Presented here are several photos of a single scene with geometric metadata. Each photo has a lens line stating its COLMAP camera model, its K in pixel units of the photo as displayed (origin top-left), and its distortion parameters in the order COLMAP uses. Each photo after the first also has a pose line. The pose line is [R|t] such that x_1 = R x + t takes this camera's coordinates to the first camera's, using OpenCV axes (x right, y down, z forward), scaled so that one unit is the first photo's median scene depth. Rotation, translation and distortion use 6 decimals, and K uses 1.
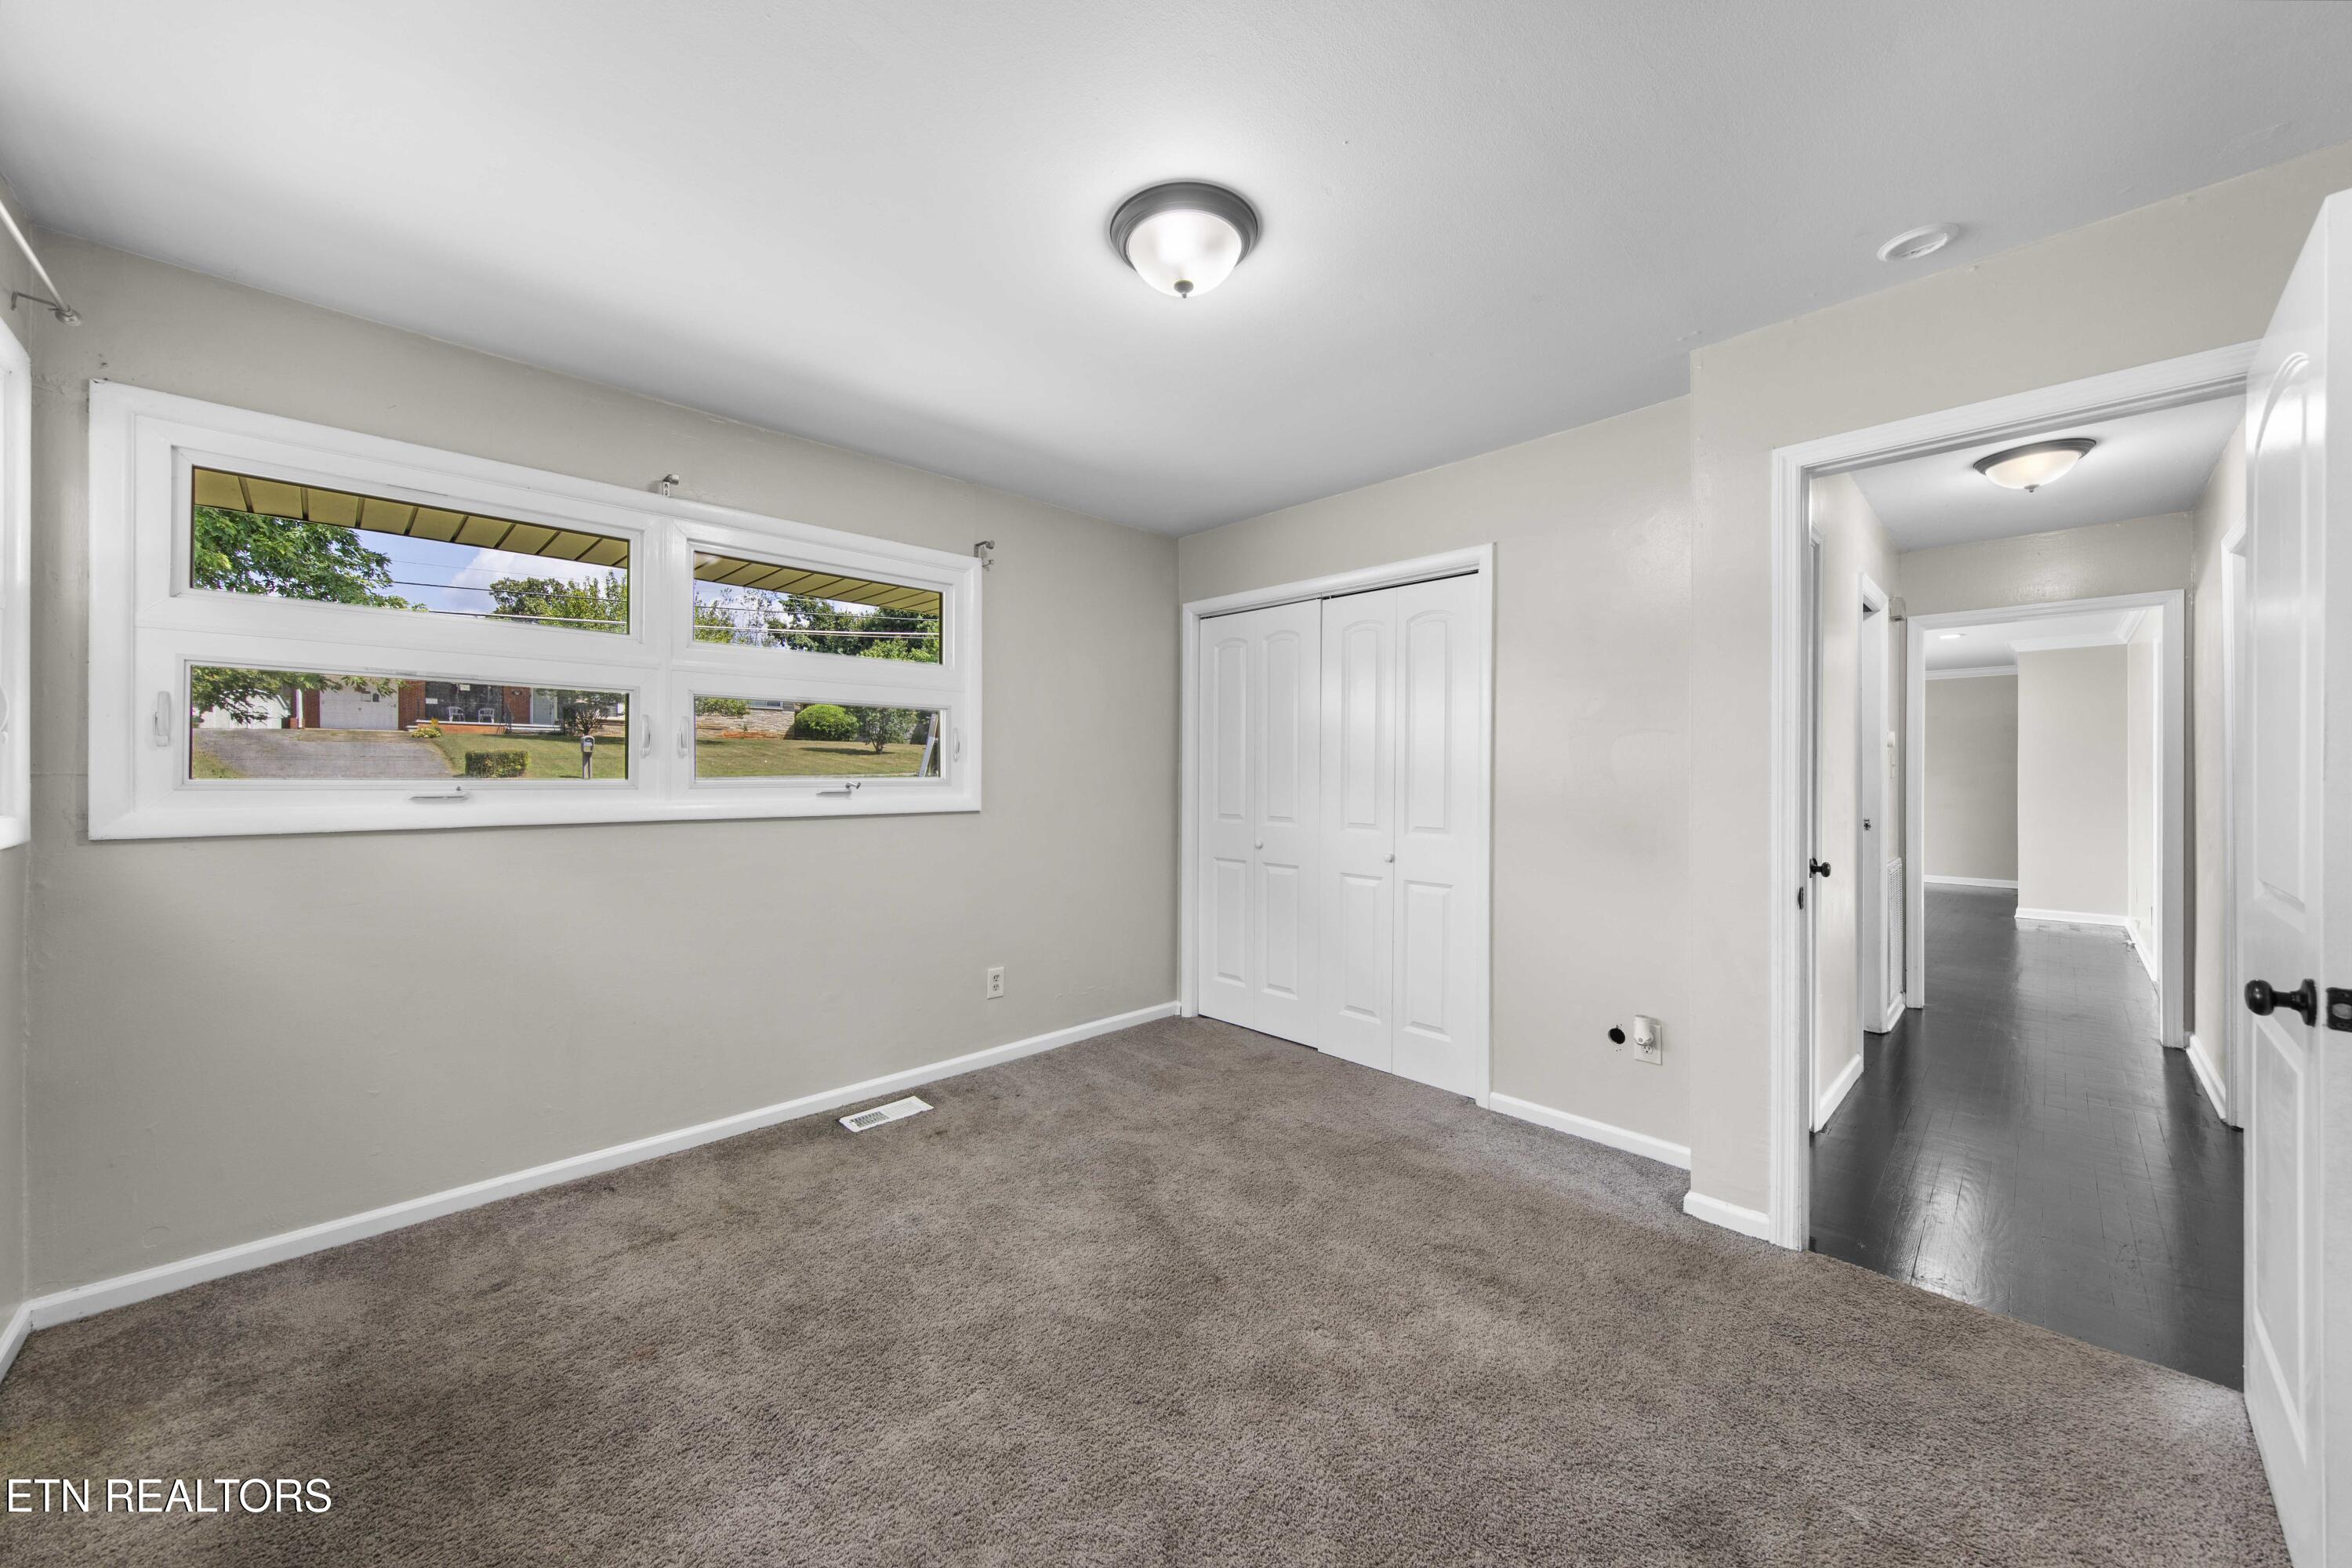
lens RADIAL K [[851.1, 0, 1129.6], [0, 851.1, 775.3], [0, 0, 1]] dist [-0.001390, -0.000157]
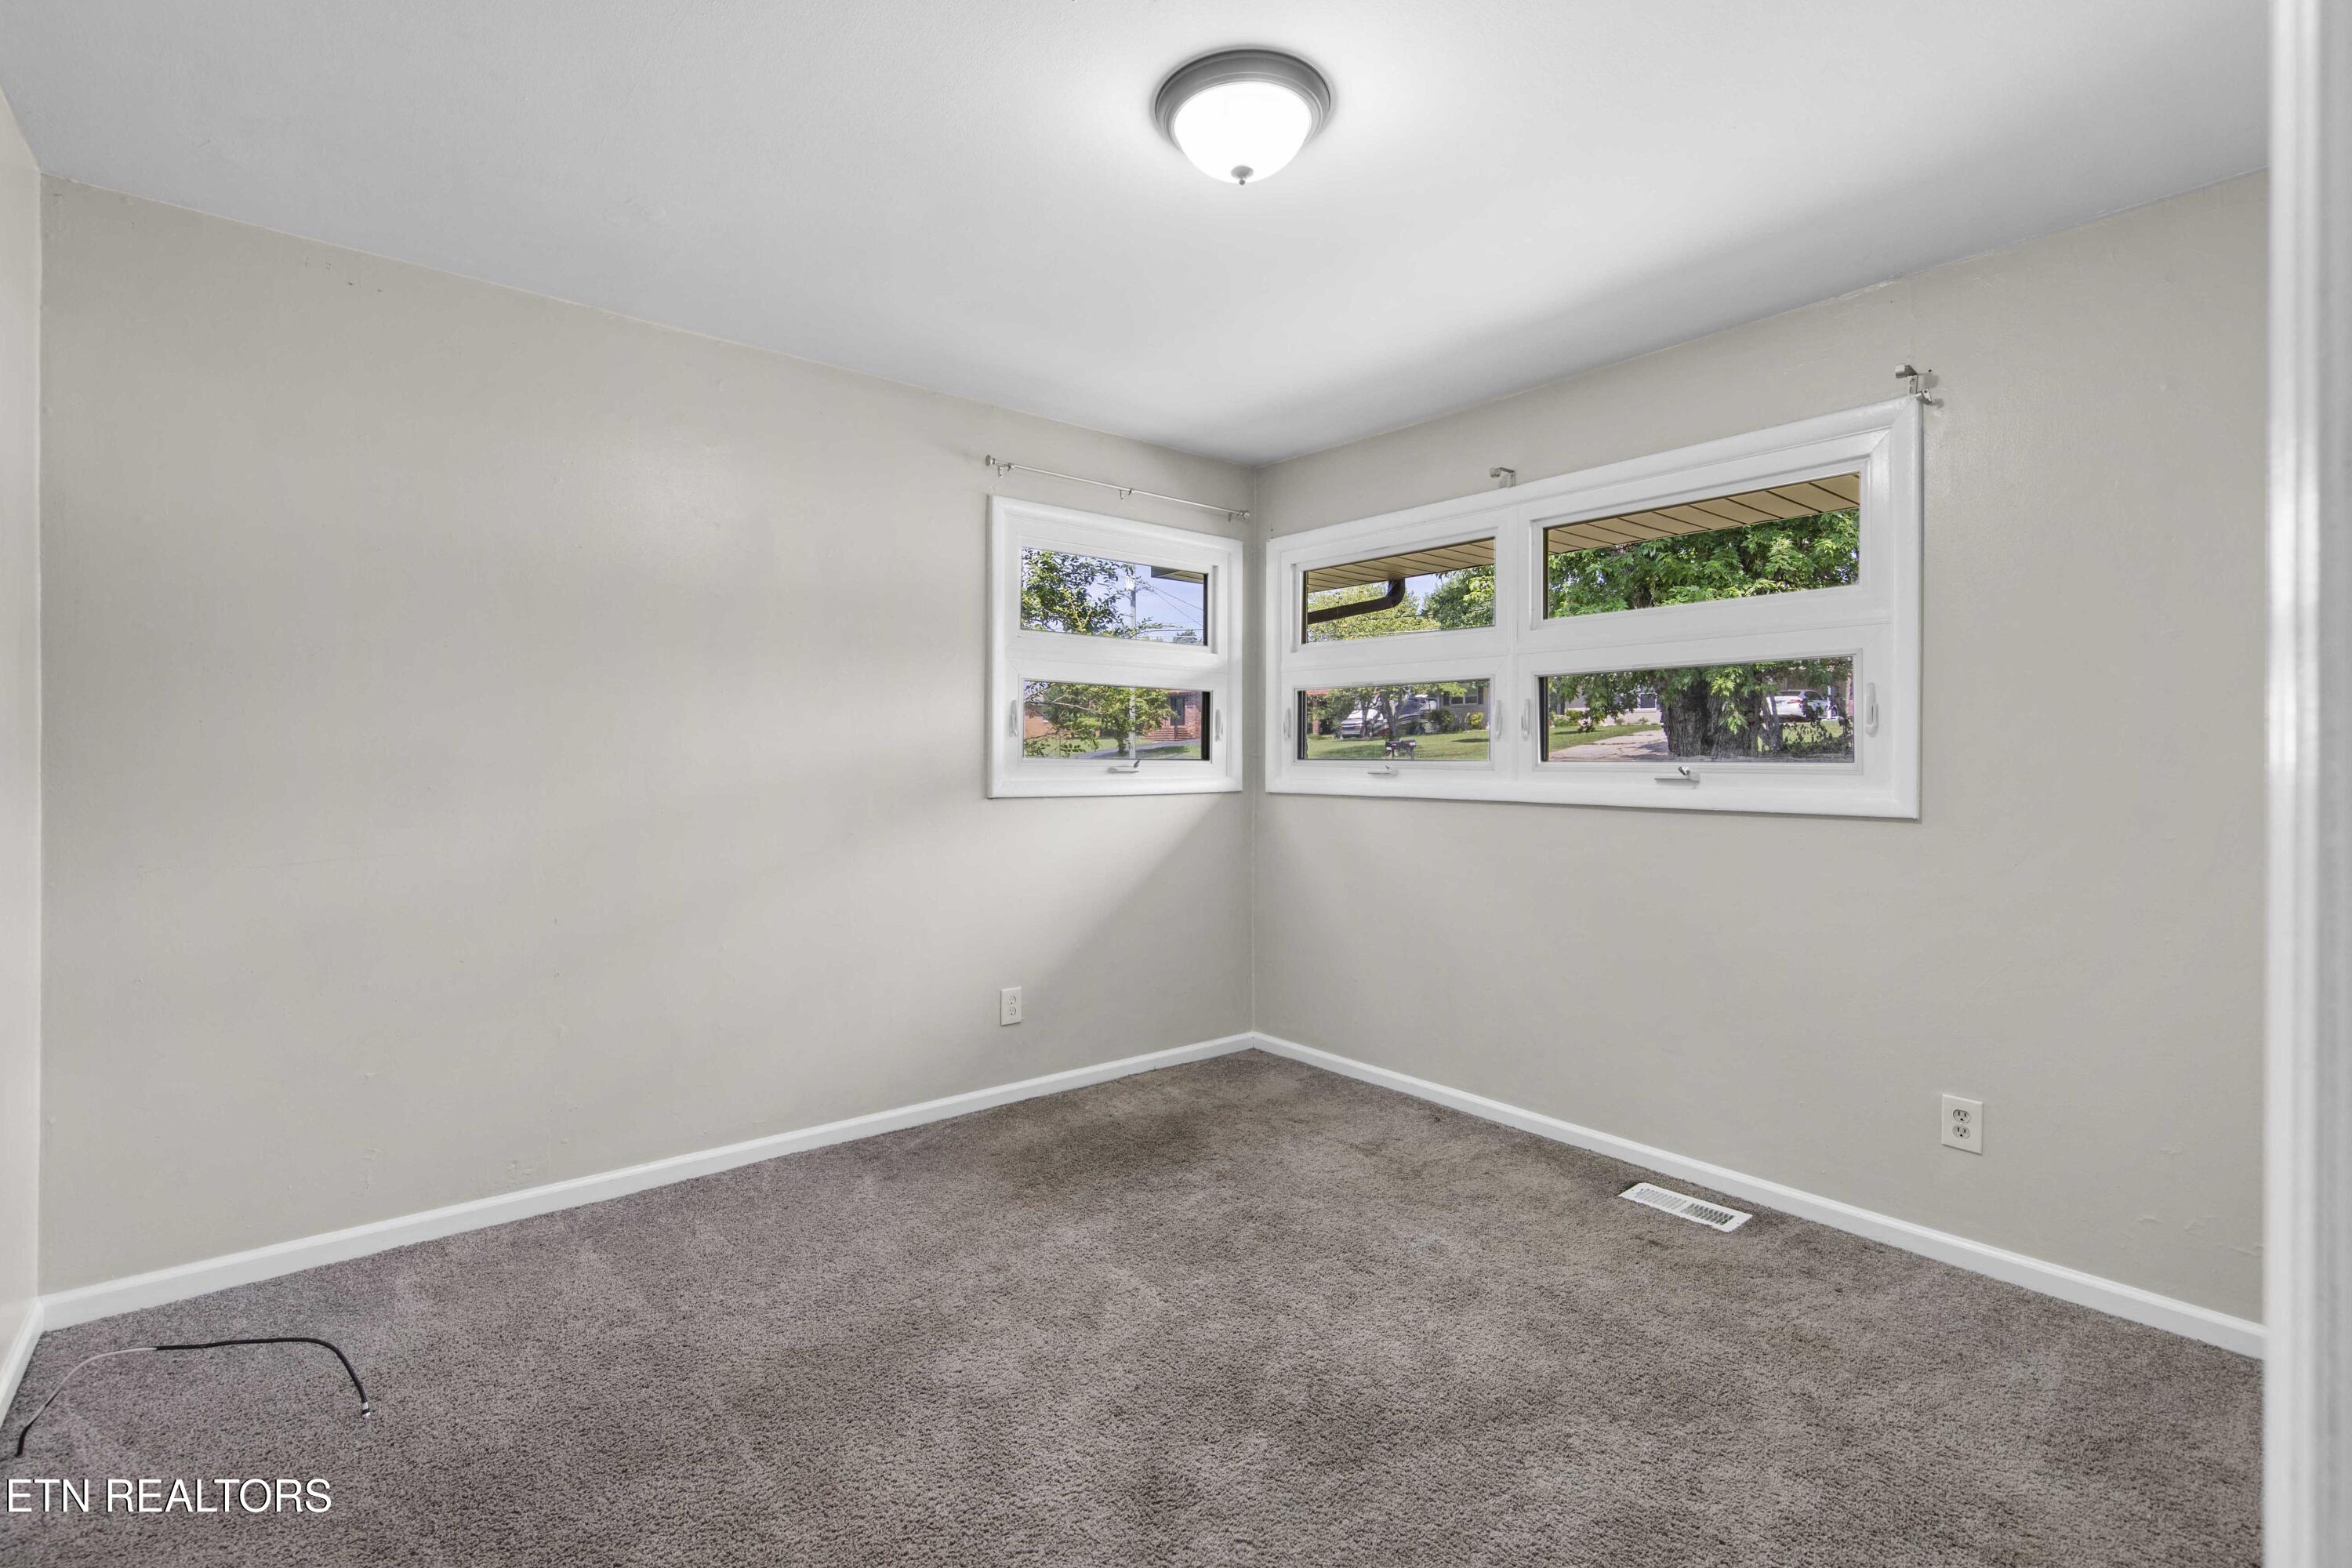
lens RADIAL K [[1030.0, 0, 1178.2], [0, 1030.0, 759.2], [0, 0, 1]] dist [0.010300, 0.000046]
pose [[-0.048068, 0.002220, -0.998842, 0.748219], [-0.003096, 0.999992, 0.002371, 0.000226], [0.998839, 0.003206, -0.048061, 0.680767]]
